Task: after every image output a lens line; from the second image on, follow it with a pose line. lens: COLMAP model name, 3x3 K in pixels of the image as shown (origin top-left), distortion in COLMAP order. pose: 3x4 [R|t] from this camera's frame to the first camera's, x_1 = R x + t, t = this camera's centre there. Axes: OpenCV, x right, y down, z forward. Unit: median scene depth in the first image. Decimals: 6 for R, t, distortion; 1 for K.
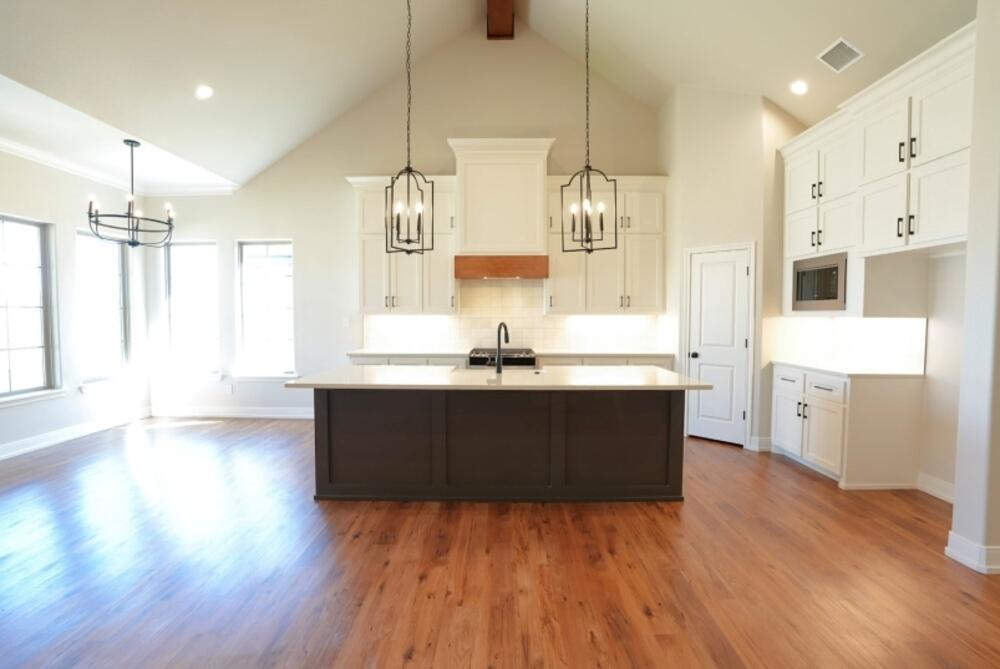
lens RADIAL K [[463.5, 0, 495.7], [0, 463.5, 336.3], [0, 0, 1]] dist [-0.066547, 0.023575]
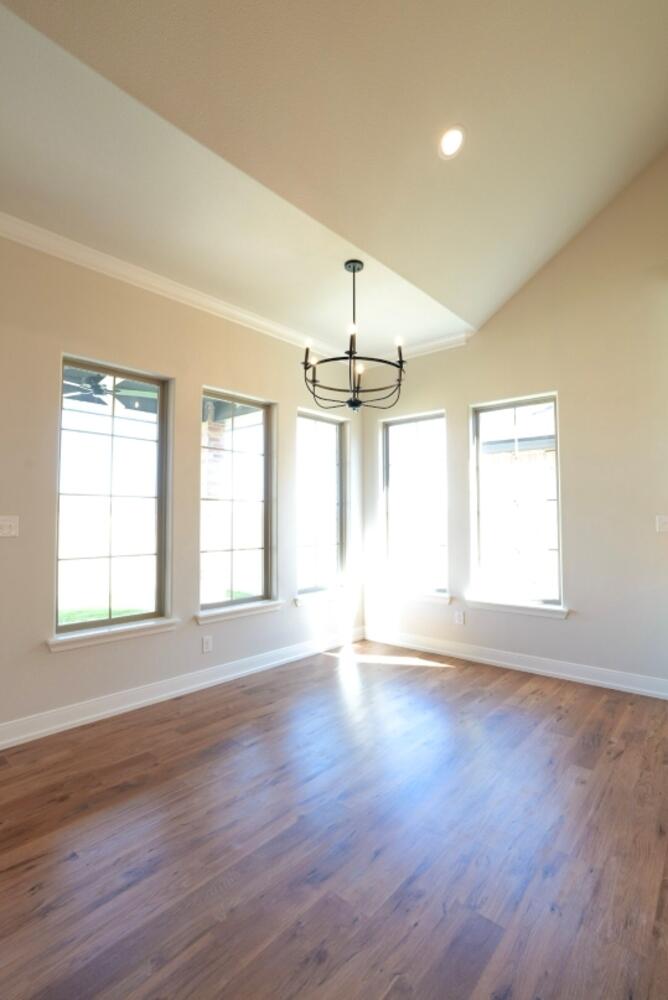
lens RADIAL K [[476.8, 0, 338.3], [0, 476.8, 505.0], [0, 0, 1]] dist [-0.000445, -0.000035]
pose [[0.767337, -0.026271, -0.640706, -0.298080], [-0.027673, 0.996873, -0.074016, 0.003897], [0.640647, 0.074526, 0.764210, 0.357517]]
